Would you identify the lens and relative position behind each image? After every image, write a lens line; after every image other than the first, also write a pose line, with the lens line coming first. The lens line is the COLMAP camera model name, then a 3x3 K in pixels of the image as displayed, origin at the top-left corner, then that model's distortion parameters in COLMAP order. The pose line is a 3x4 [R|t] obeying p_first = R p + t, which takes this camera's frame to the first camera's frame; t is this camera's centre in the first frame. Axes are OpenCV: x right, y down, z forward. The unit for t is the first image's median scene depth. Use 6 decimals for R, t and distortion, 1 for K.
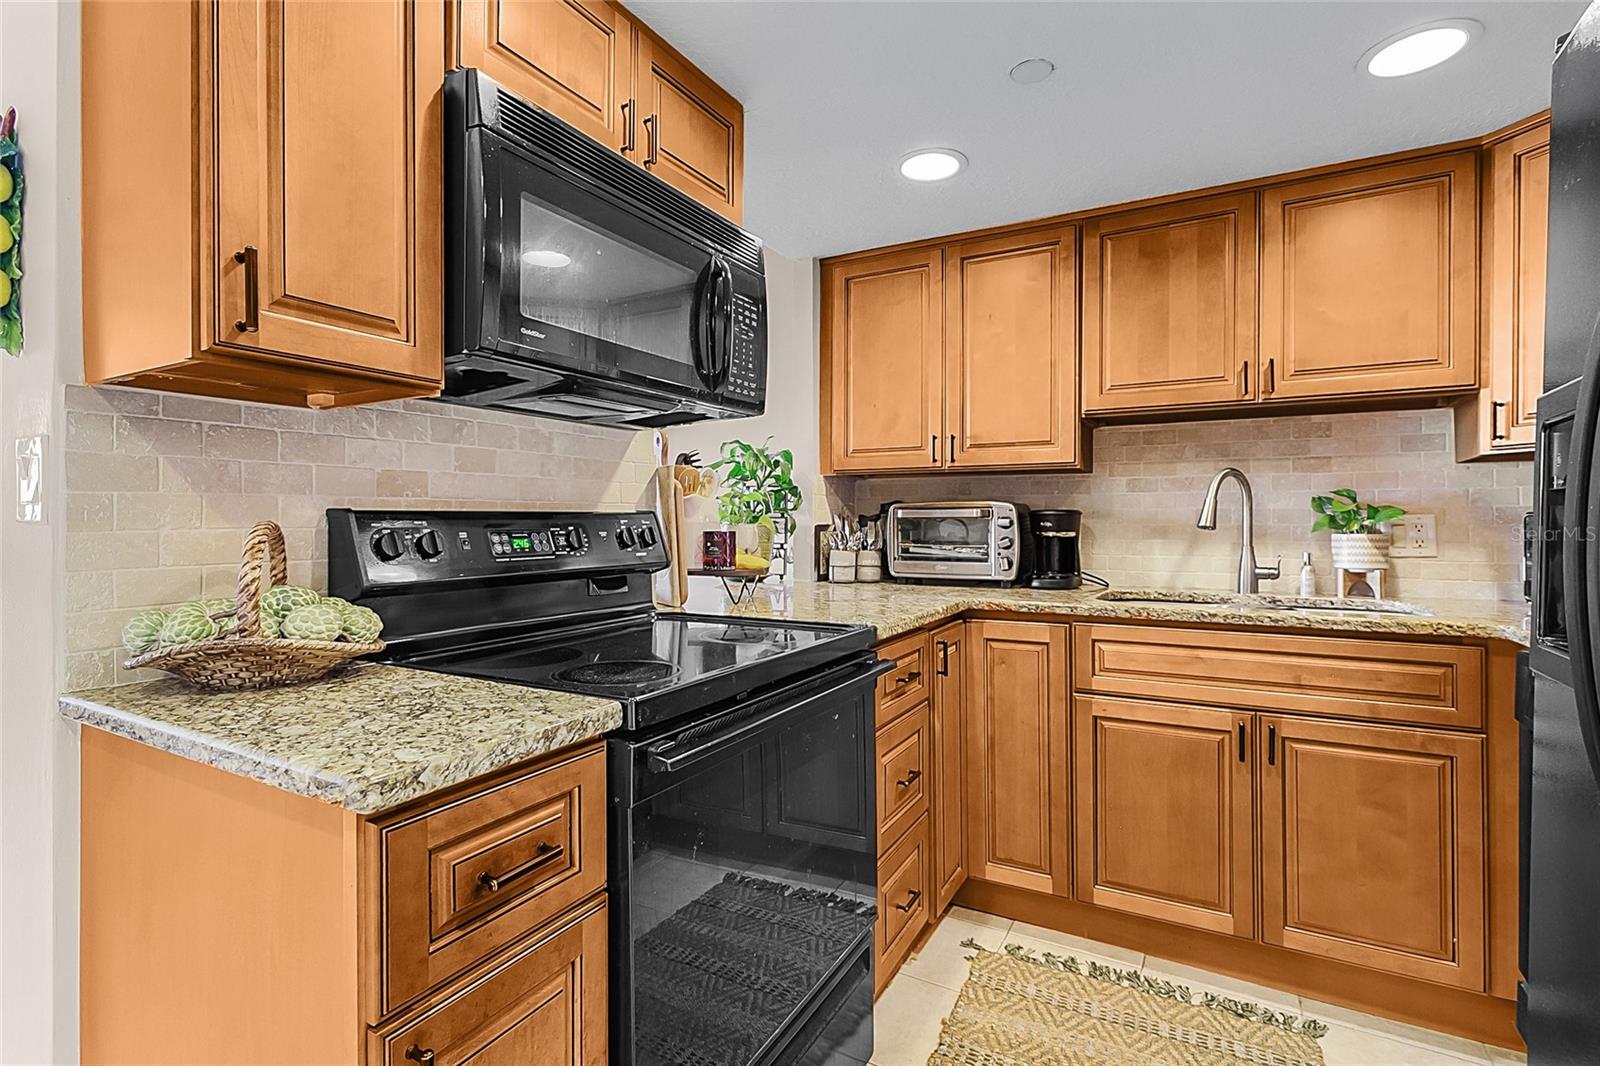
lens RADIAL K [[769.3, 0, 783.9], [0, 769.3, 521.7], [0, 0, 1]] dist [-0.001364, 0.002591]
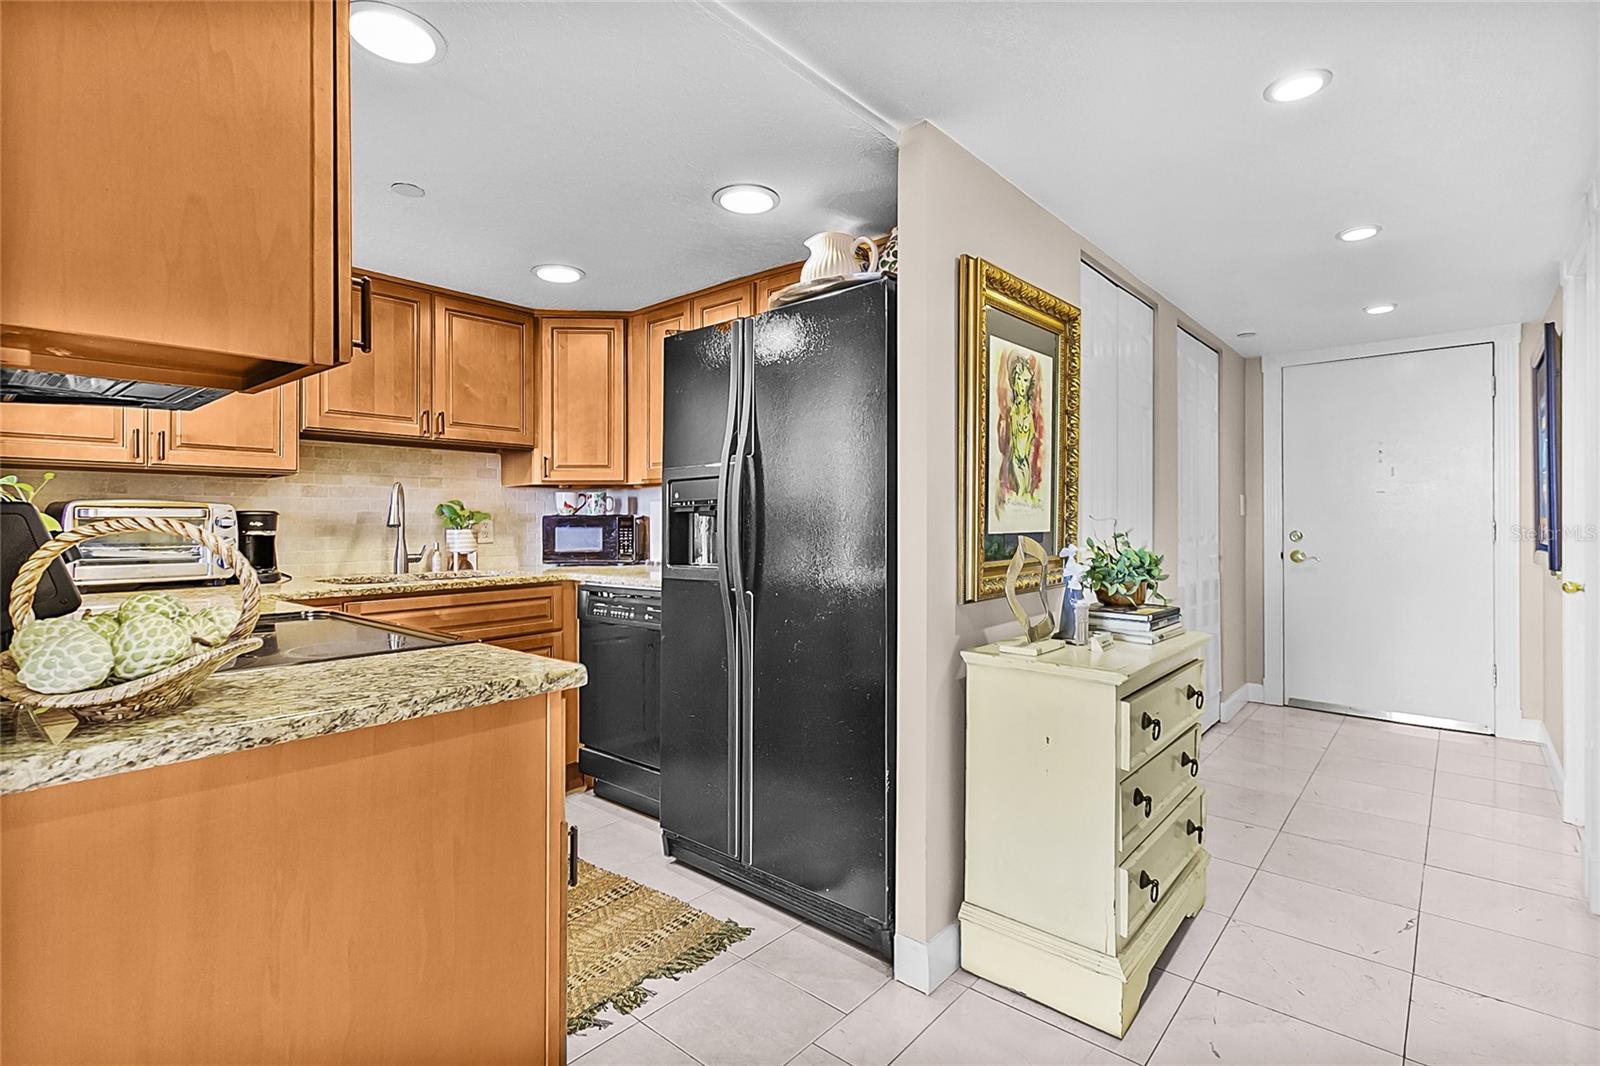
lens RADIAL K [[769.3, 0, 780.3], [0, 769.3, 524.7], [0, 0, 1]] dist [-0.001364, 0.002591]
pose [[0.199364, -0.004582, 0.979915, -0.617226], [0.002701, 0.999988, 0.004127, 0.001562], [-0.979922, 0.001824, 0.199373, 0.058034]]
